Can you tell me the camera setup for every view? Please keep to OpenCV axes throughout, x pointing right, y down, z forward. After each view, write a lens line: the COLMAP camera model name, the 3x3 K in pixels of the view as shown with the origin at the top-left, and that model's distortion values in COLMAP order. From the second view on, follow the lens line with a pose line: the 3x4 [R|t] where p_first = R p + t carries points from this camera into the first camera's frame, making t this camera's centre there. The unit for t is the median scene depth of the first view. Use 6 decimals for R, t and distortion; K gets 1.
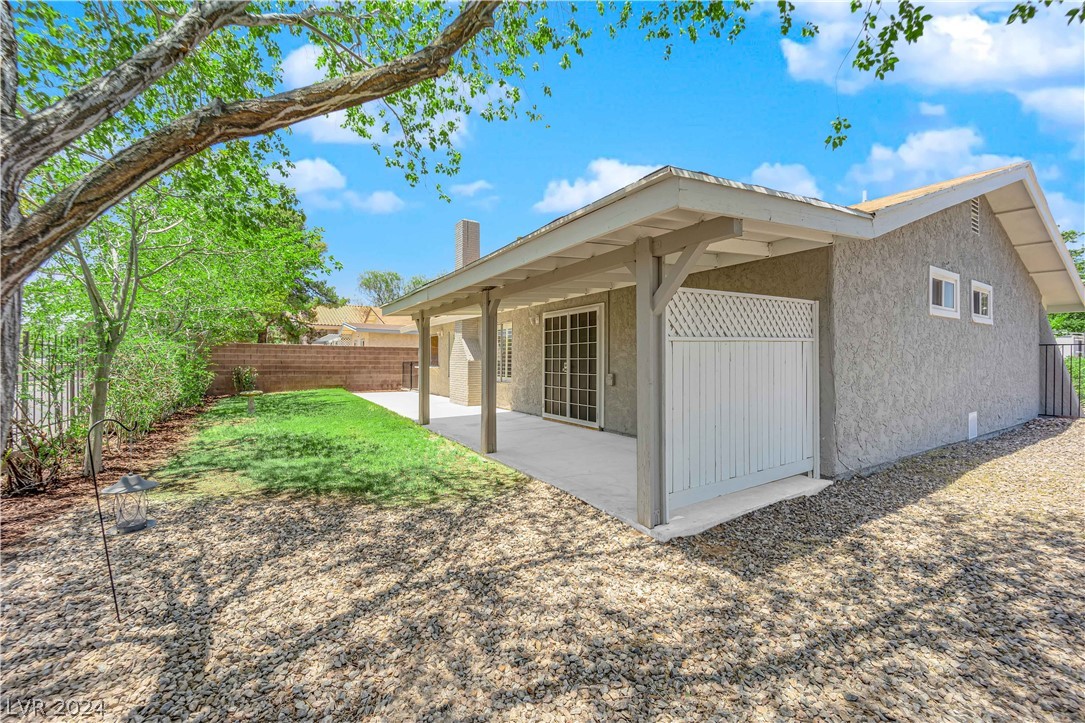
lens RADIAL K [[435.4, 0, 541.8], [0, 435.4, 360.1], [0, 0, 1]] dist [-0.014888, -0.002039]
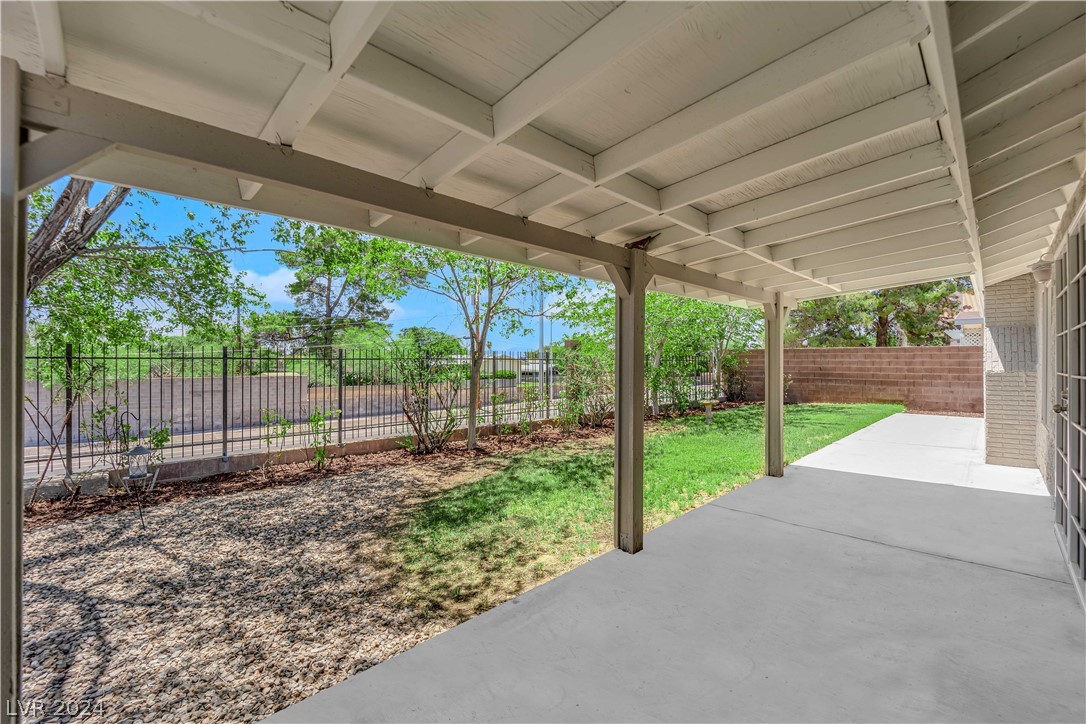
lens RADIAL K [[435.8, 0, 546.3], [0, 435.8, 363.4], [0, 0, 1]] dist [-0.014888, -0.002039]
pose [[0.216870, -0.003890, -0.976193, 0.300797], [0.001877, 0.999992, -0.003567, -0.009407], [0.976199, -0.001059, 0.216876, 0.626638]]
